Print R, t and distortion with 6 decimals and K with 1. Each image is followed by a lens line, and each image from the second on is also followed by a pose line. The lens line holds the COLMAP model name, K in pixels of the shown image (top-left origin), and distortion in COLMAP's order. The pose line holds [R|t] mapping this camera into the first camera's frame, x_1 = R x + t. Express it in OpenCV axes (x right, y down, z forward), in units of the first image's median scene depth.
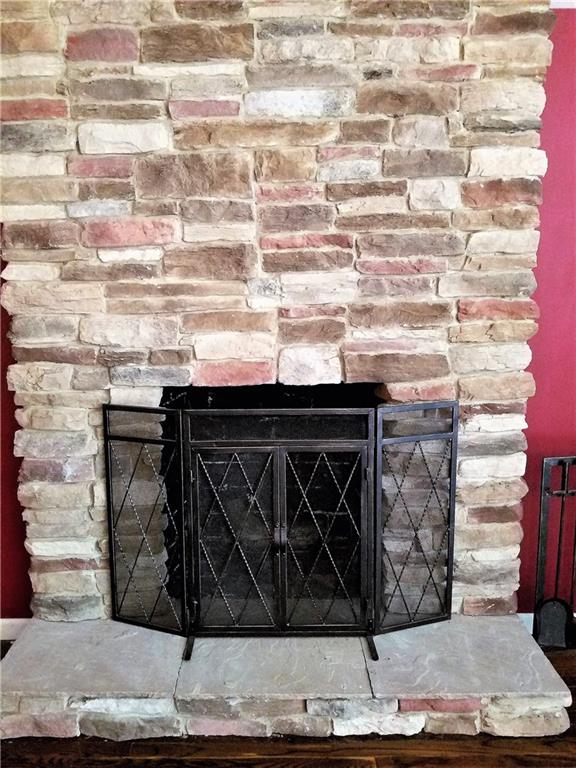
lens RADIAL K [[586.0, 0, 279.0], [0, 586.0, 370.7], [0, 0, 1]] dist [0.099283, -0.145403]
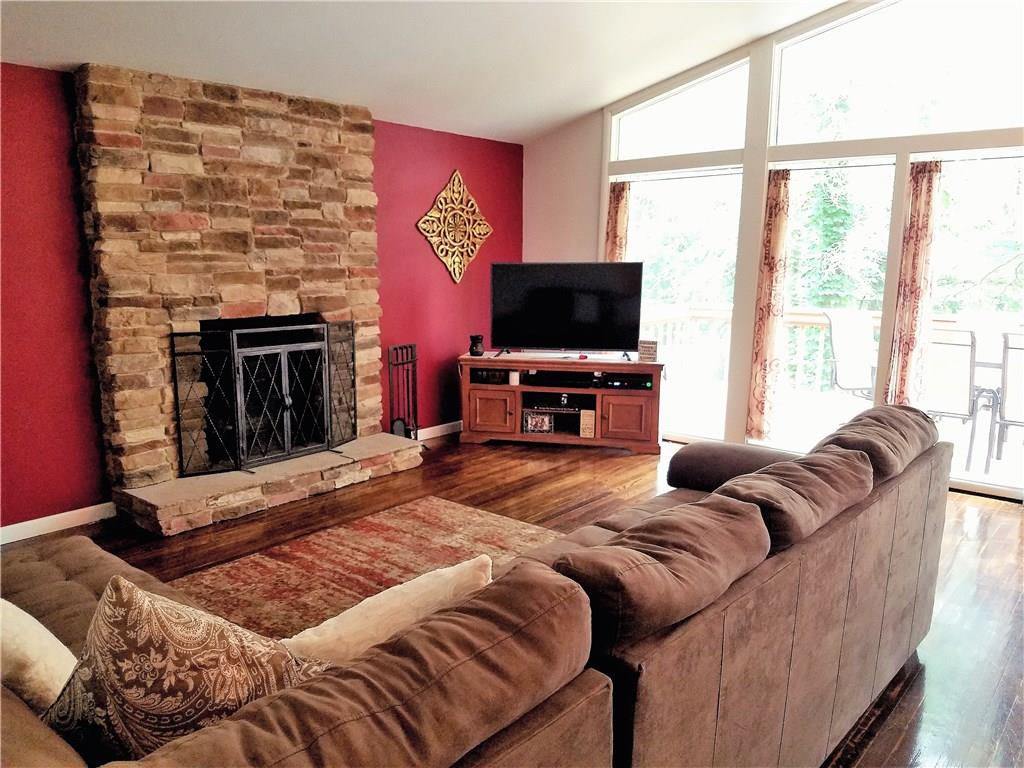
lens RADIAL K [[781.3, 0, 487.1], [0, 781.3, 422.7], [0, 0, 1]] dist [0.099283, -0.145403]
pose [[0.657826, -0.144118, 0.739253, -1.374837], [0.114408, 0.989253, 0.091049, 0.203752], [-0.744430, 0.024682, 0.667244, -1.041039]]
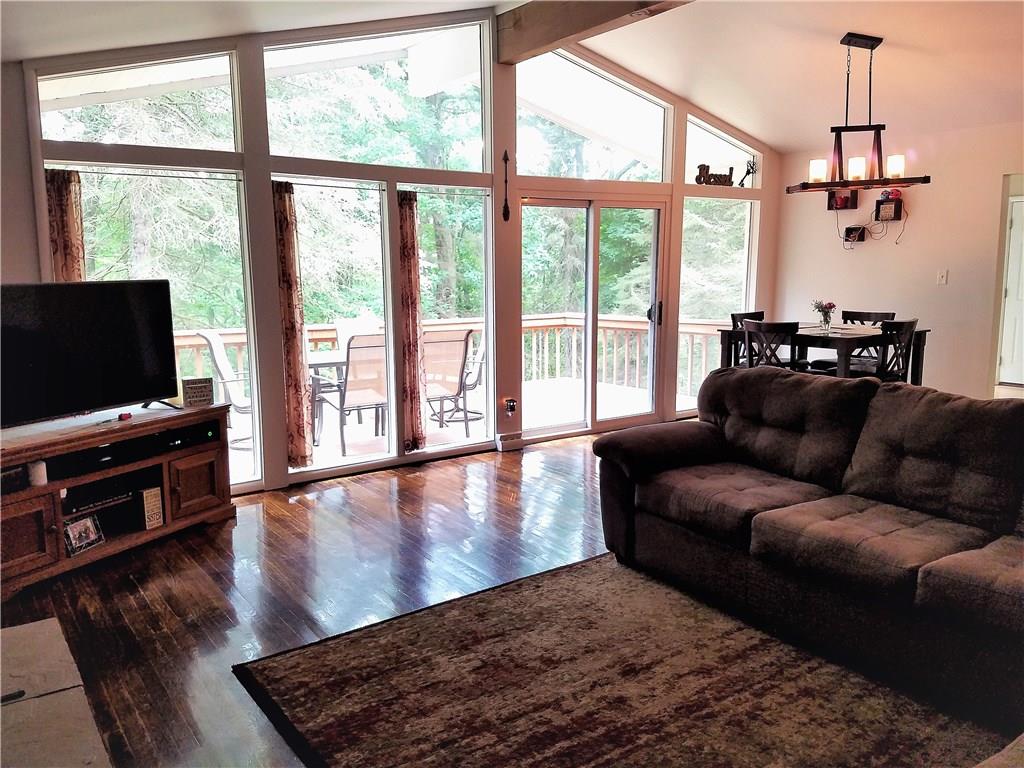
lens RADIAL K [[781.3, 0, 518.4], [0, 781.3, 397.6], [0, 0, 1]] dist [0.099283, -0.145403]
pose [[-0.587056, -0.117531, 0.800969, -1.173552], [0.149575, 0.956623, 0.249999, -0.137389], [-0.795608, 0.266568, -0.544012, 0.911993]]
